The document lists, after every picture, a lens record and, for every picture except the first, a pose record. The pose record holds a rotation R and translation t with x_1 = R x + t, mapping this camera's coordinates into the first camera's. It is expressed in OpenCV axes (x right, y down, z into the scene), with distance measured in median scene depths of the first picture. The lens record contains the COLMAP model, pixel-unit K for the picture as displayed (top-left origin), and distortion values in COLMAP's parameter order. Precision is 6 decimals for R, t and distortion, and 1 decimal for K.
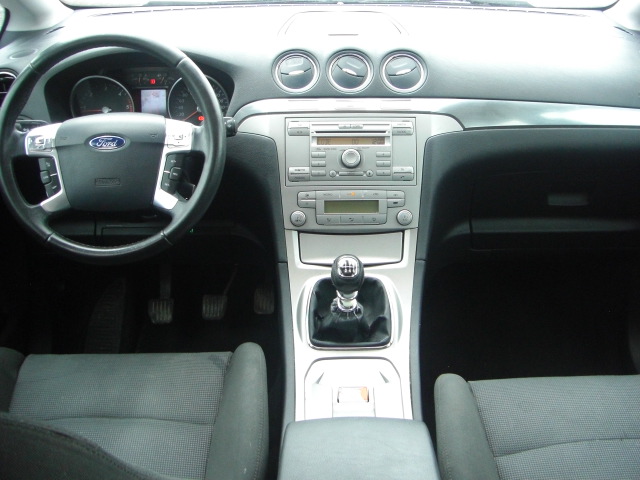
lens RADIAL K [[719.8, 0, 321.0], [0, 719.8, 244.8], [0, 0, 1]] dist [-0.142823, 0.000000]
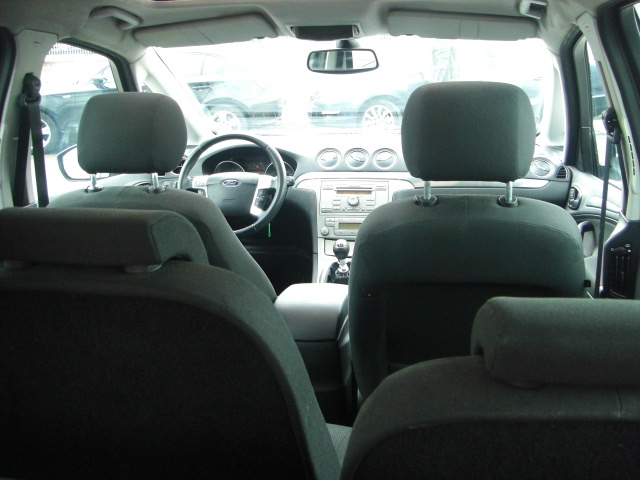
lens RADIAL K [[719.8, 0, 318.9], [0, 719.8, 237.7], [0, 0, 1]] dist [-0.142823, 0.000000]
pose [[0.984909, 0.027758, -0.170832, 0.282152], [-0.066023, 0.972671, -0.222602, 0.409194], [0.159984, 0.230522, 0.959825, -0.841431]]
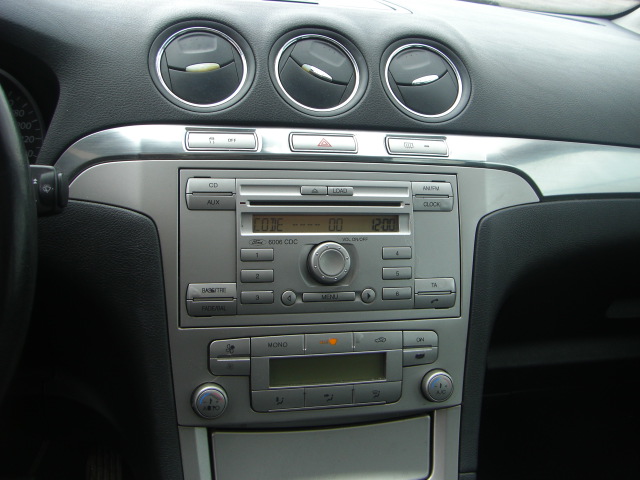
lens RADIAL K [[719.8, 0, 319.8], [0, 719.8, 235.8], [0, 0, 1]] dist [-0.142823, 0.000000]
pose [[0.969159, 0.003025, 0.246418, -0.074092], [0.013526, 0.997765, -0.065444, -0.107561], [-0.246065, 0.066759, 0.966951, 0.566734]]
